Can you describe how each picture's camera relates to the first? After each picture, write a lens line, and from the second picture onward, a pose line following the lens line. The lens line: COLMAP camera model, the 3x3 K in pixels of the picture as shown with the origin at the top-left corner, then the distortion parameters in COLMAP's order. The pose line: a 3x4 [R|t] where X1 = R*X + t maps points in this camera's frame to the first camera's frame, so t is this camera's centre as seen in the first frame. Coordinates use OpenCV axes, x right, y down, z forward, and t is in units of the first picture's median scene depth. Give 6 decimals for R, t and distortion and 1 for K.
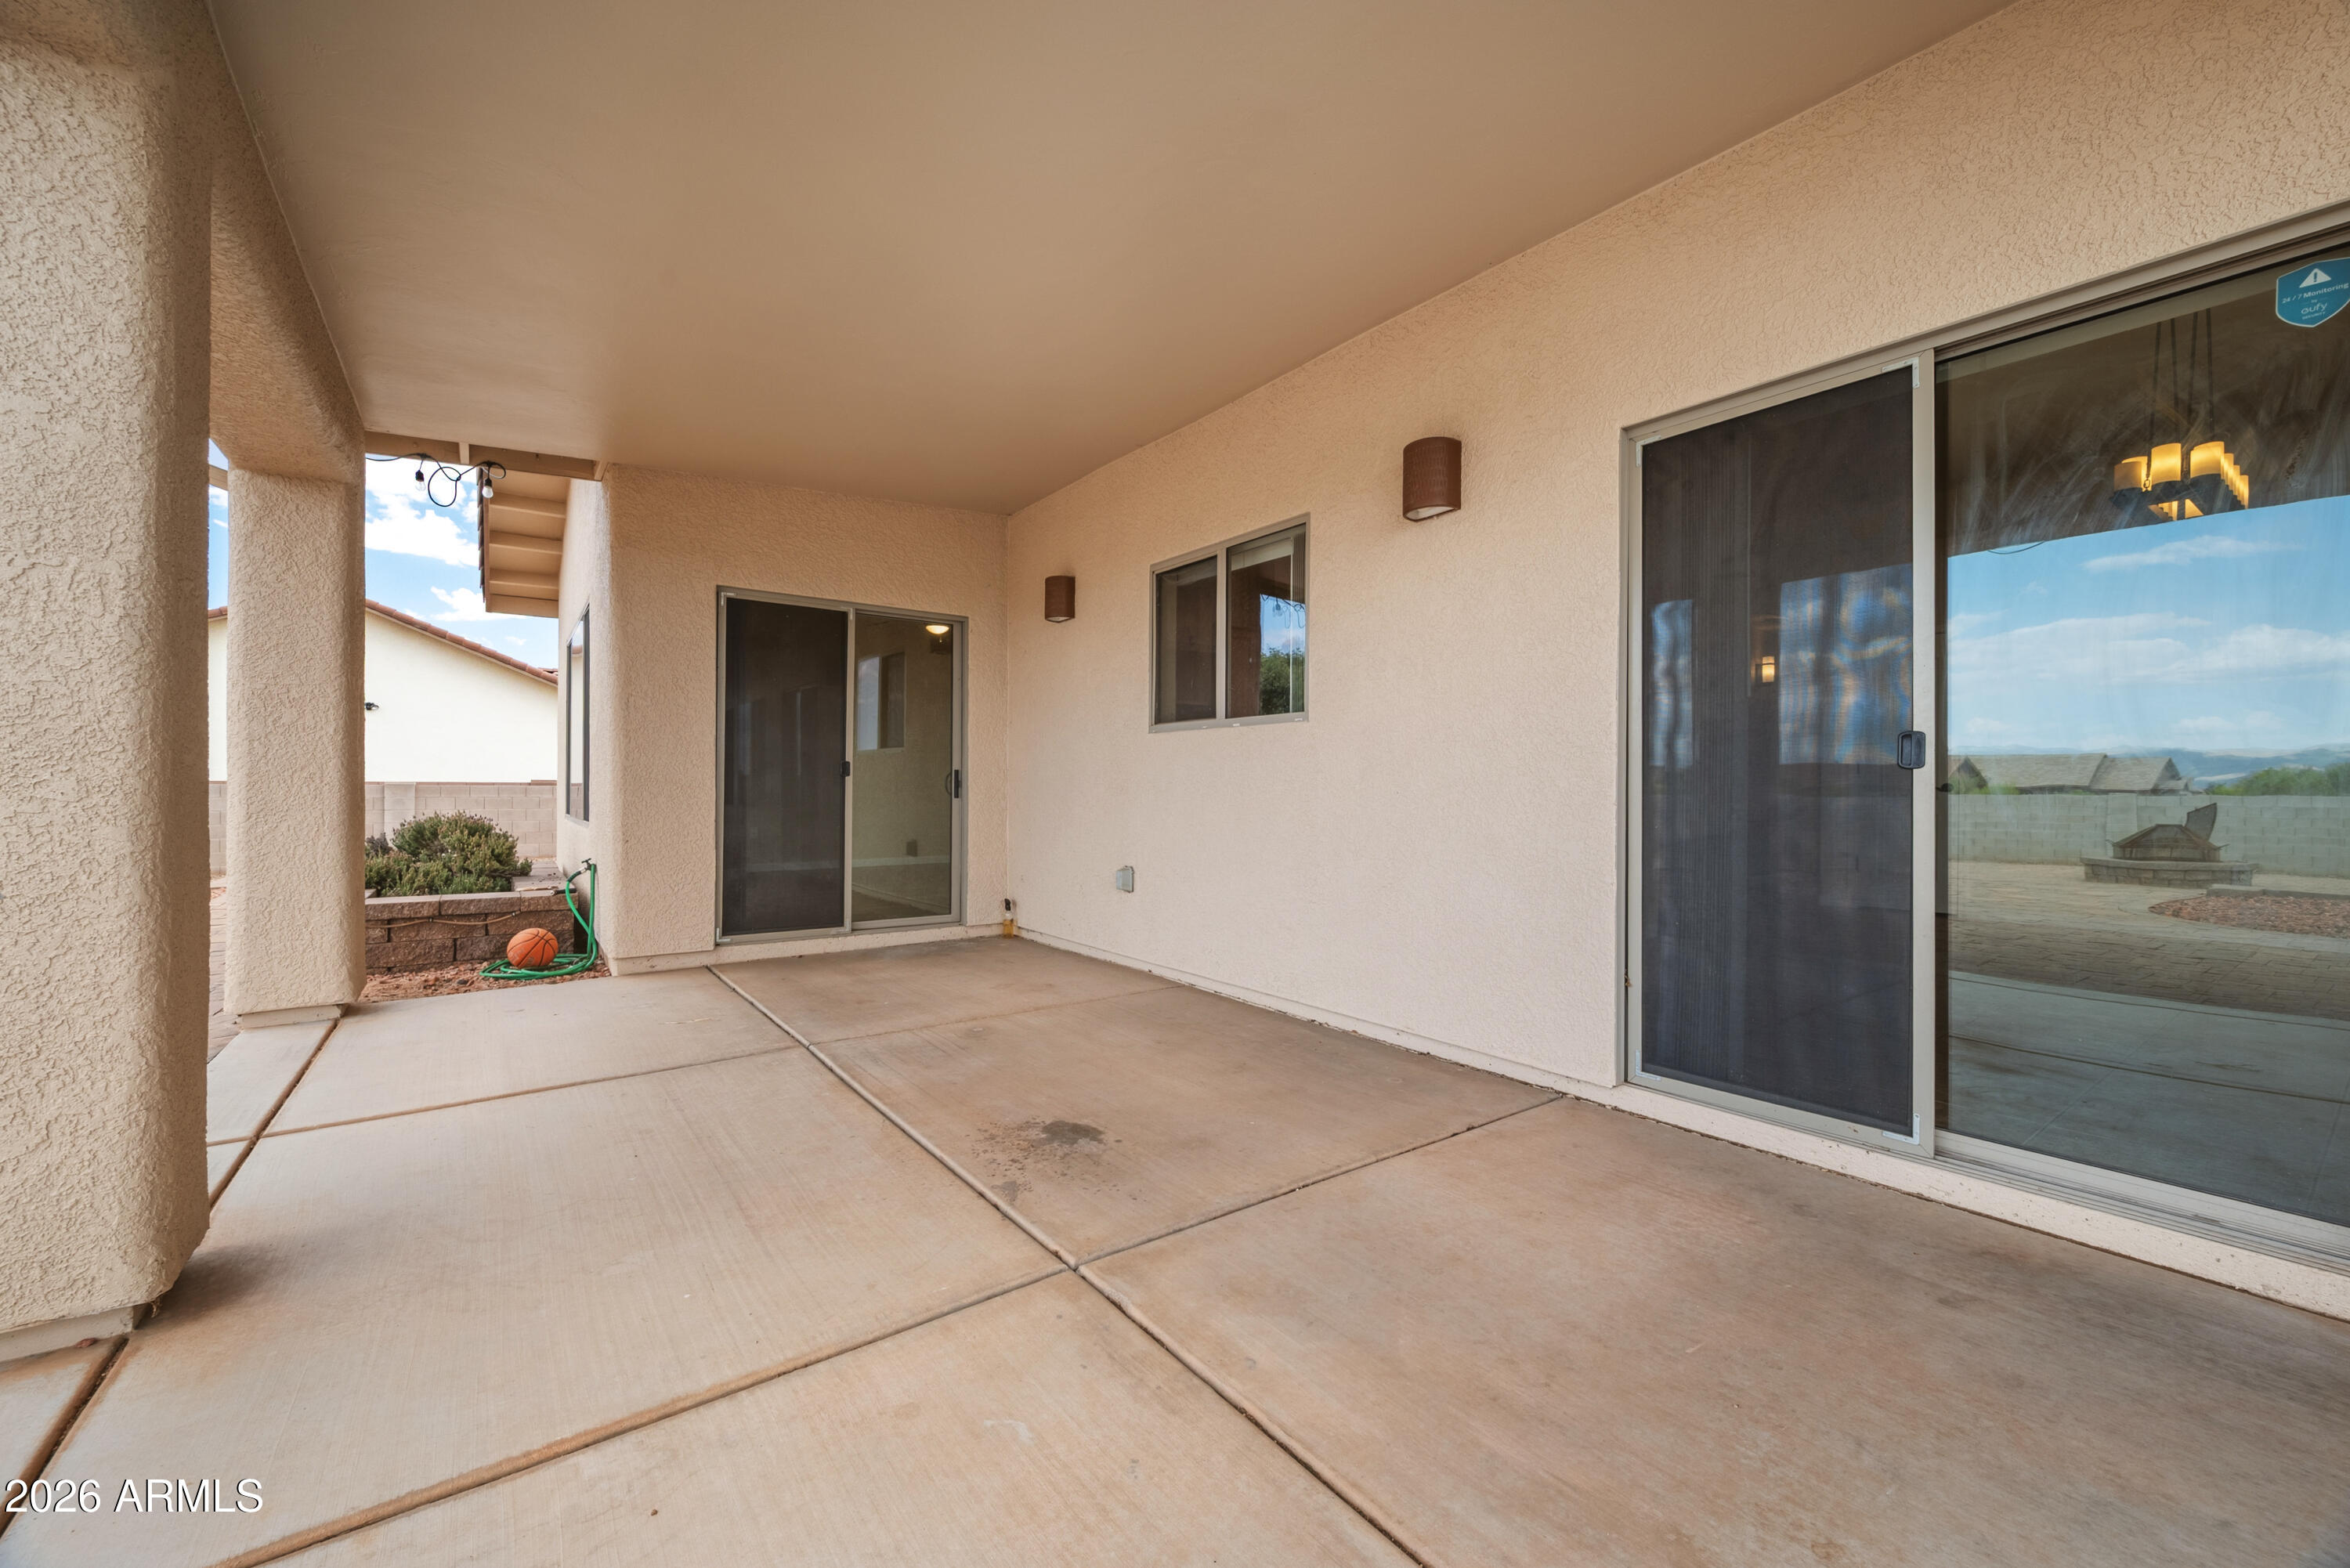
lens RADIAL K [[936.0, 0, 1175.0], [0, 936.0, 784.0], [0, 0, 1]] dist [-0.000783, -0.000140]
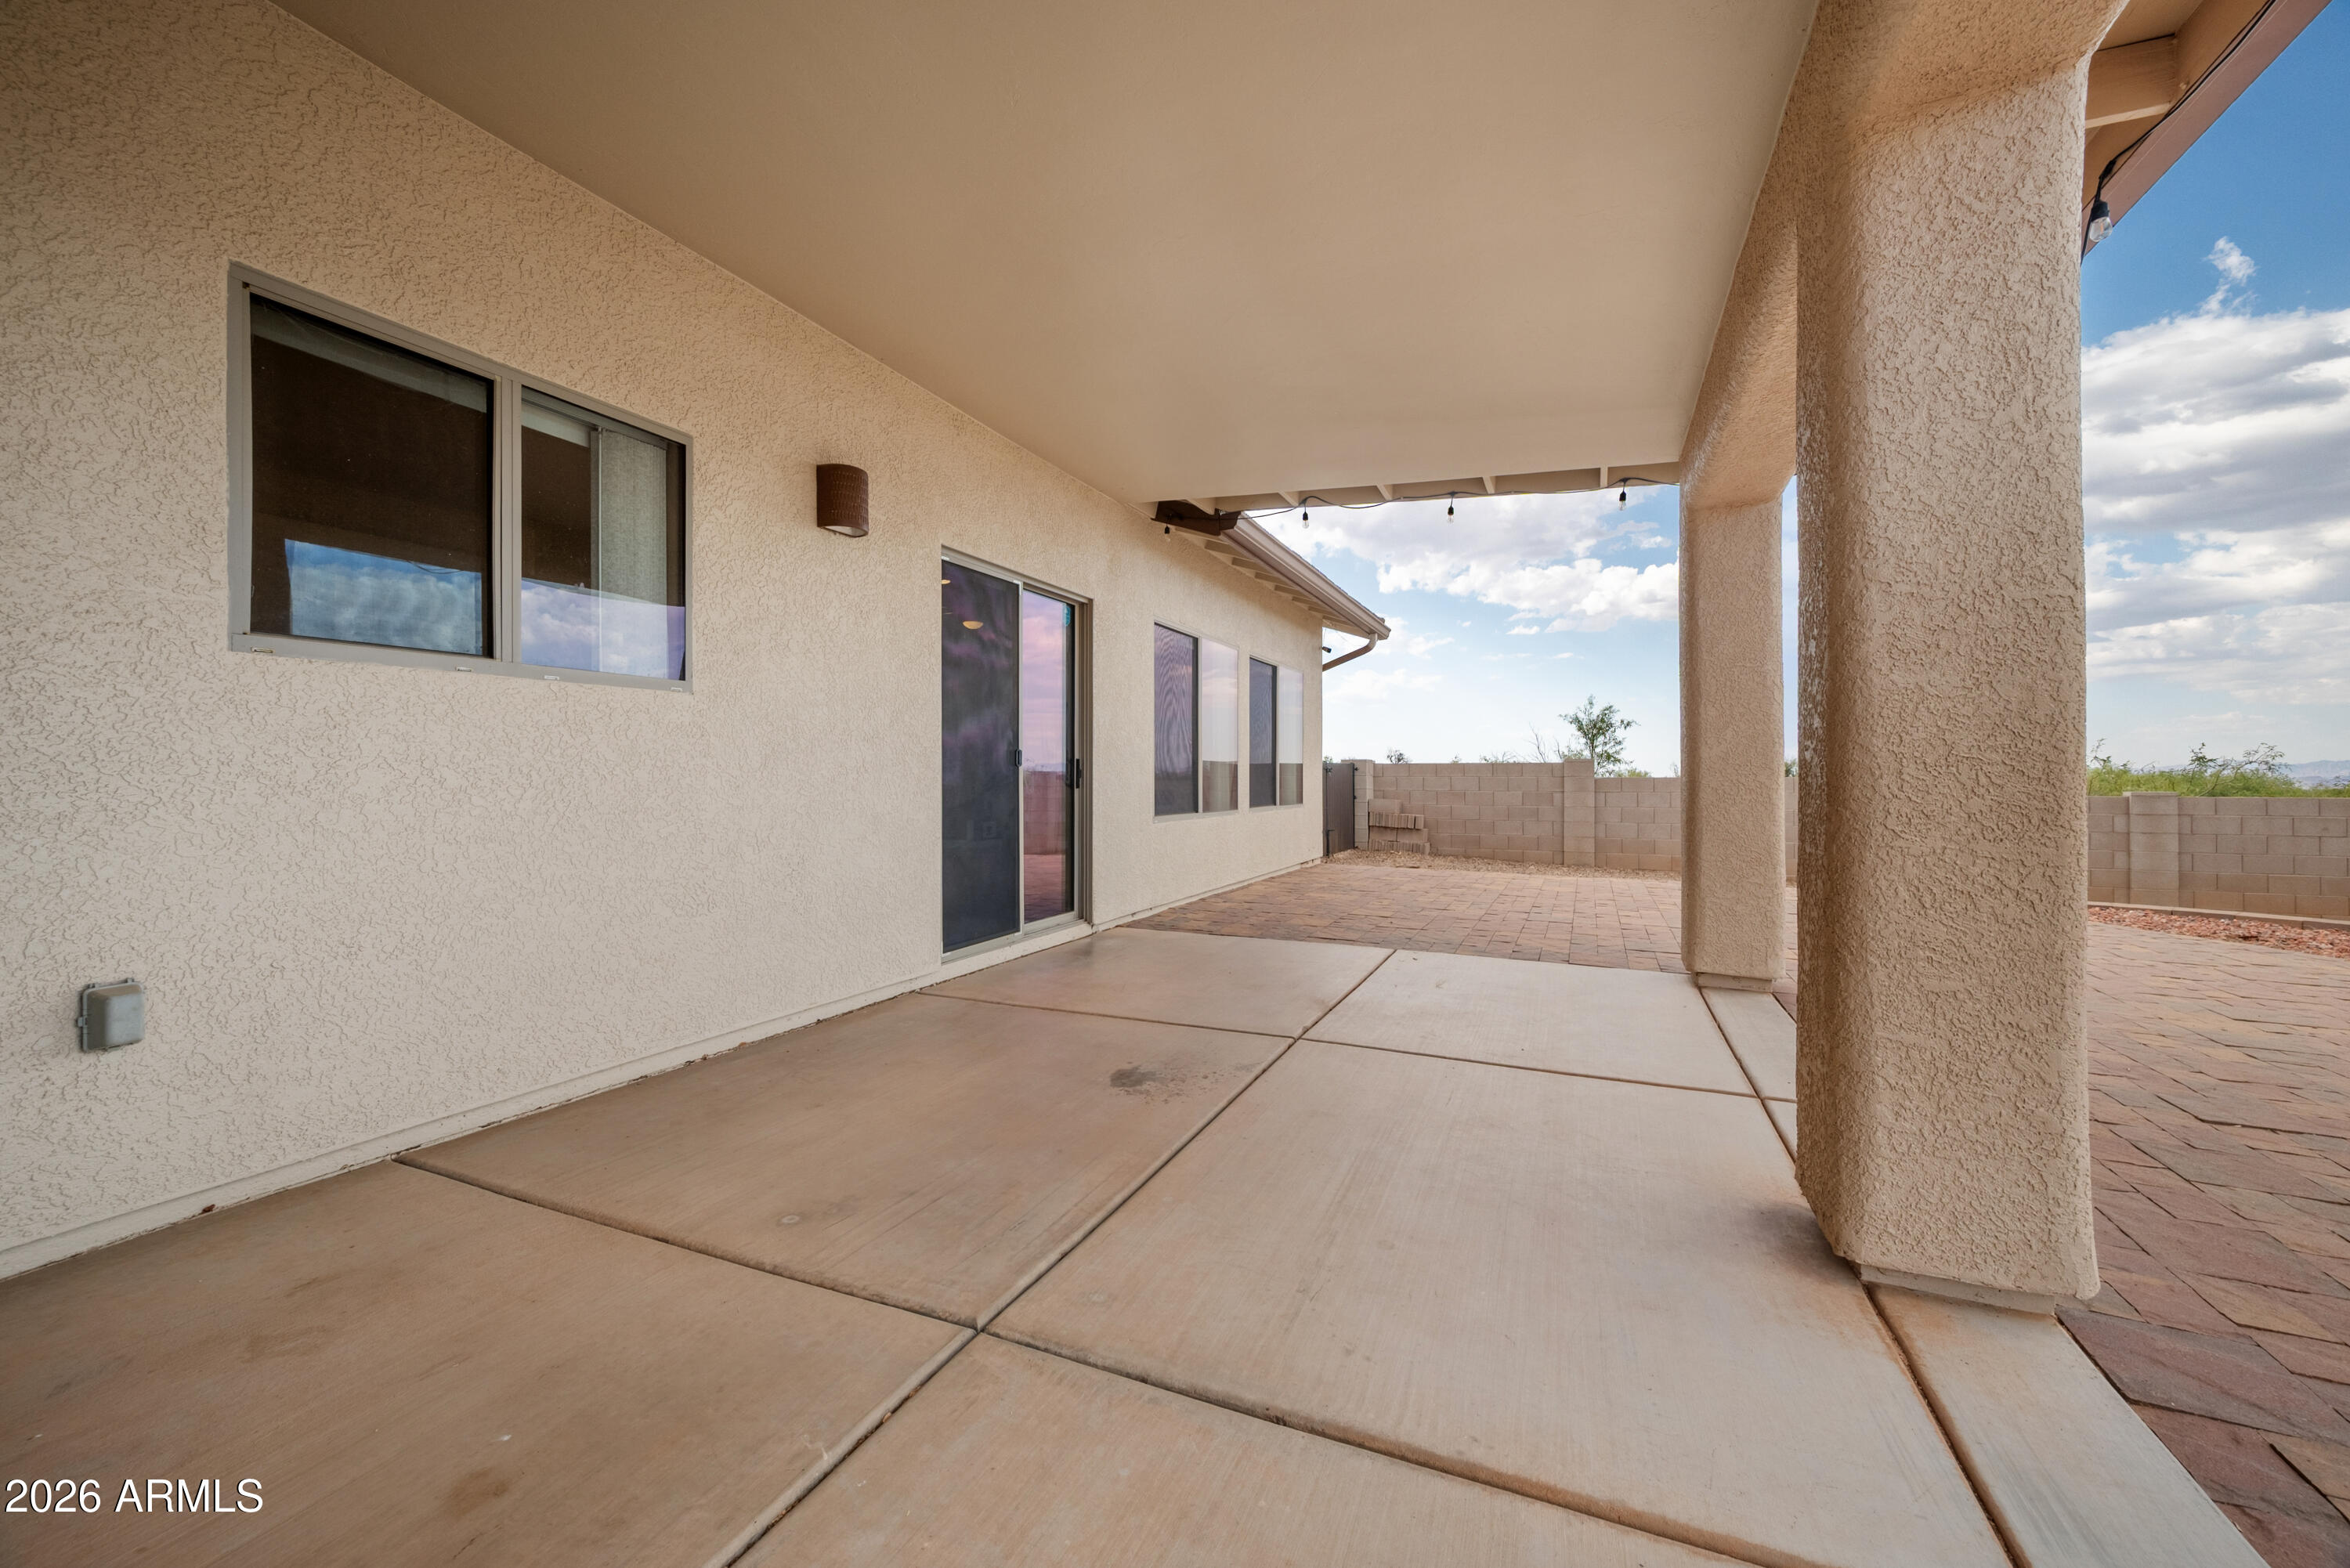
lens RADIAL K [[927.3, 0, 1182.8], [0, 927.3, 776.0], [0, 0, 1]] dist [-0.001102, -0.000055]
pose [[-0.505610, -0.002804, 0.862758, -0.920070], [-0.003635, 0.999993, 0.001120, 0.001724], [-0.862755, -0.002570, -0.505616, 1.248293]]
